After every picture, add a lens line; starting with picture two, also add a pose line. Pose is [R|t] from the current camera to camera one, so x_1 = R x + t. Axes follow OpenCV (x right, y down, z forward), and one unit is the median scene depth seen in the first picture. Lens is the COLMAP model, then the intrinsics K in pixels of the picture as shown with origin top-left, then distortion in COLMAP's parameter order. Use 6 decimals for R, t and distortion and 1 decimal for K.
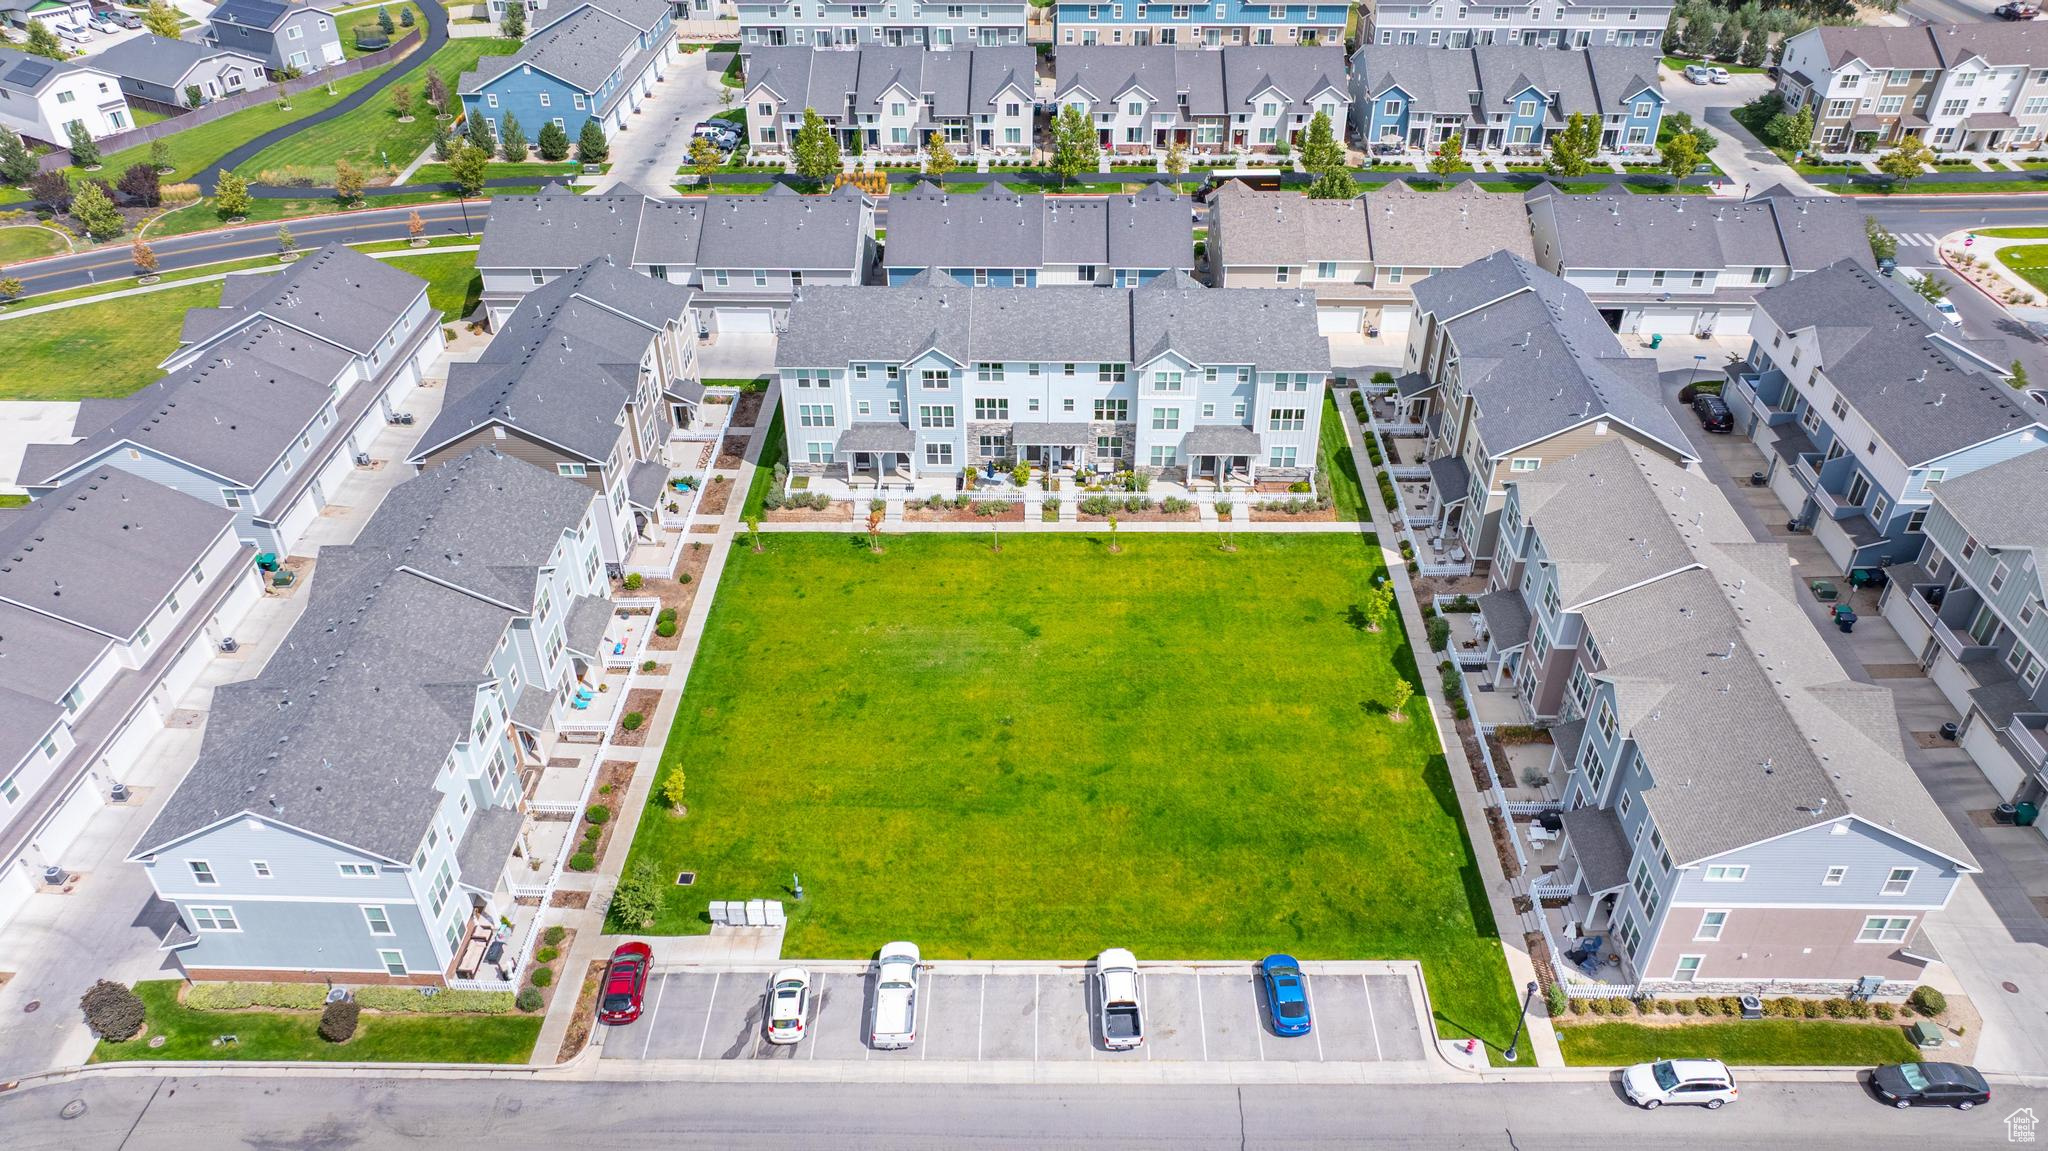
lens RADIAL K [[1462.7, 0, 1024.5], [0, 1462.7, 576.1], [0, 0, 1]] dist [-0.011146, -0.003455]
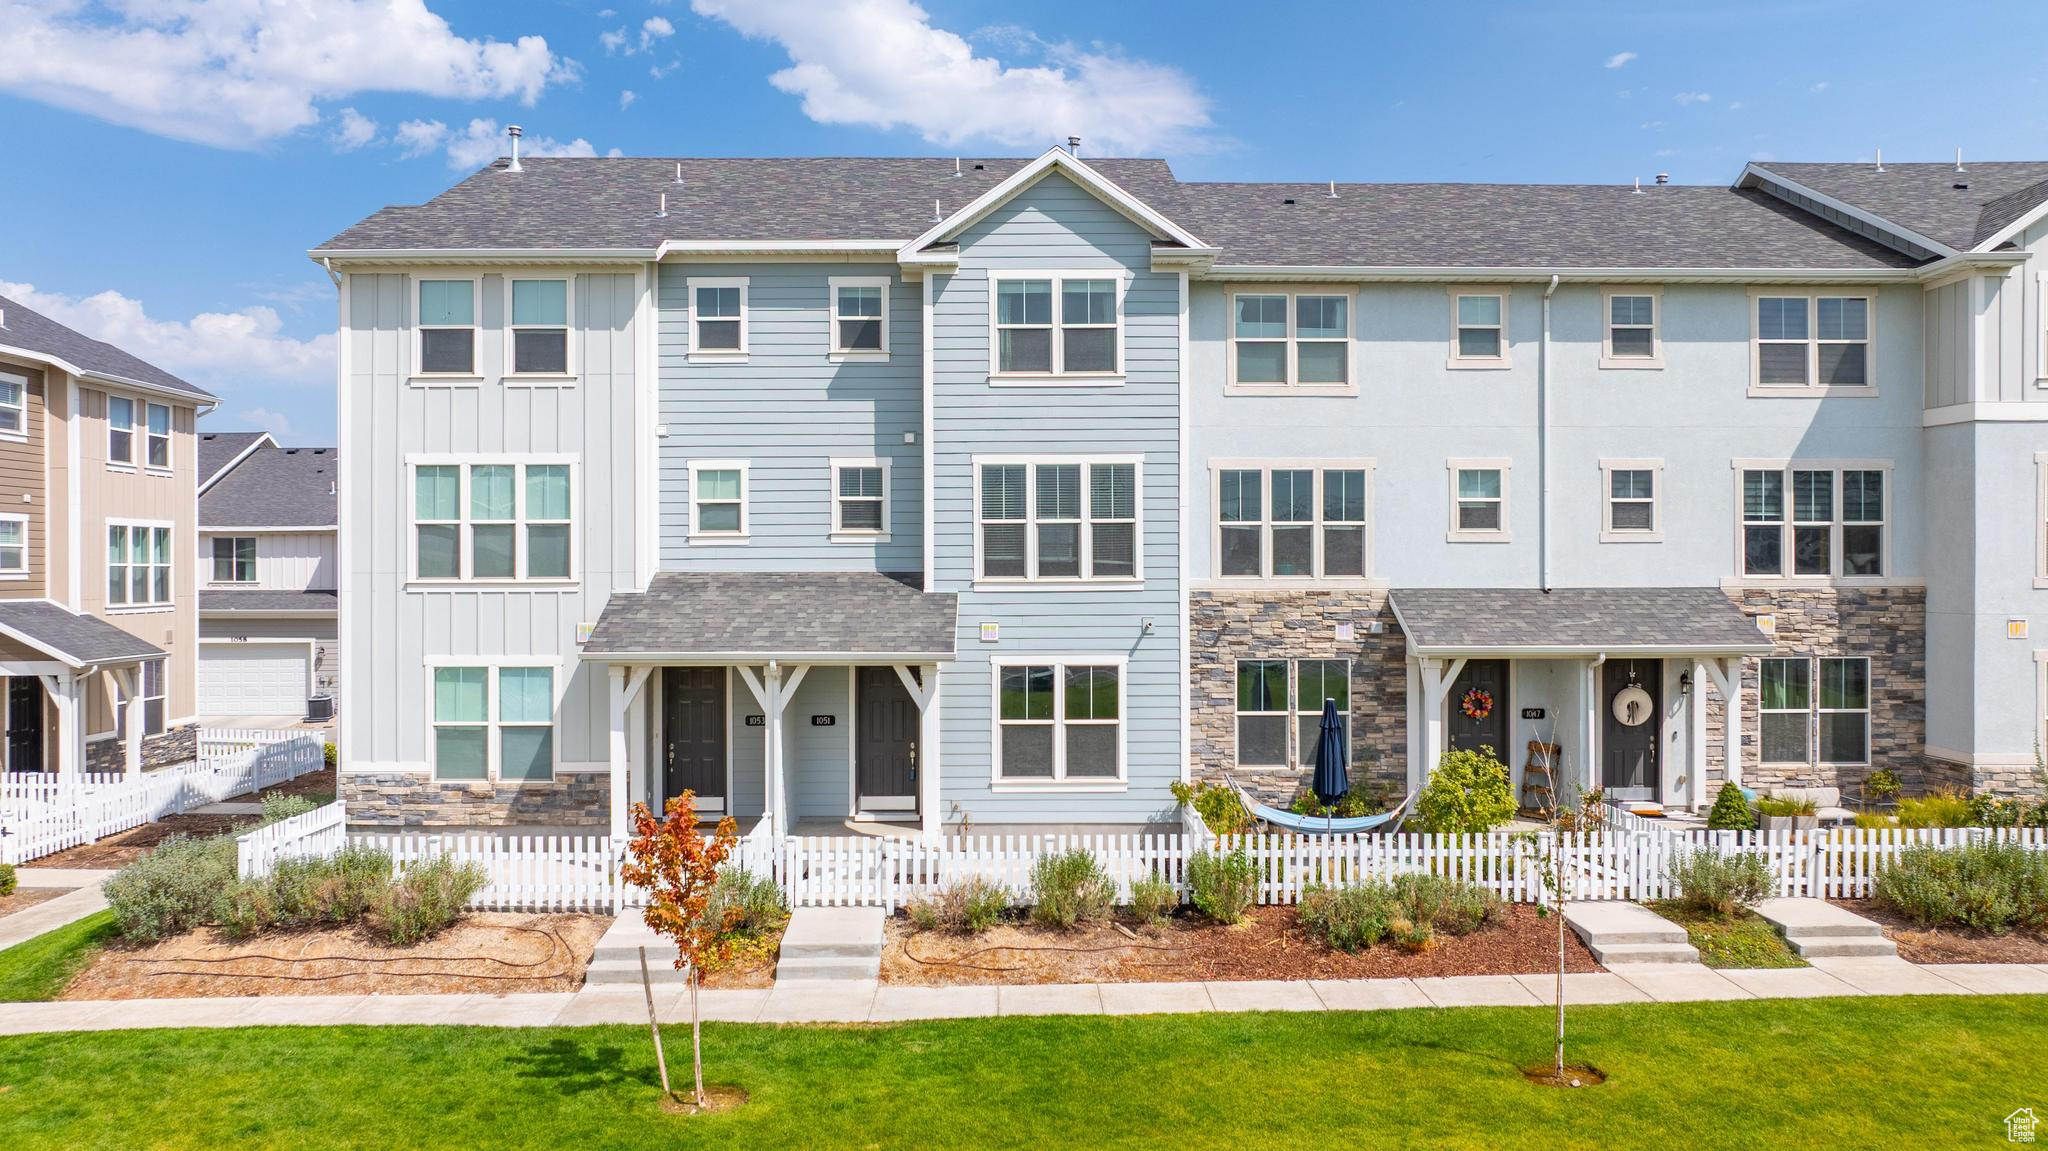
lens RADIAL K [[1462.7, 0, 1026.6], [0, 1462.7, 564.7], [0, 0, 1]] dist [-0.011146, -0.003455]
pose [[0.999209, 0.000040, 0.039773, -0.072539], [0.022830, 0.818273, -0.574376, 0.019293], [-0.032568, 0.574830, 0.817625, 0.824707]]
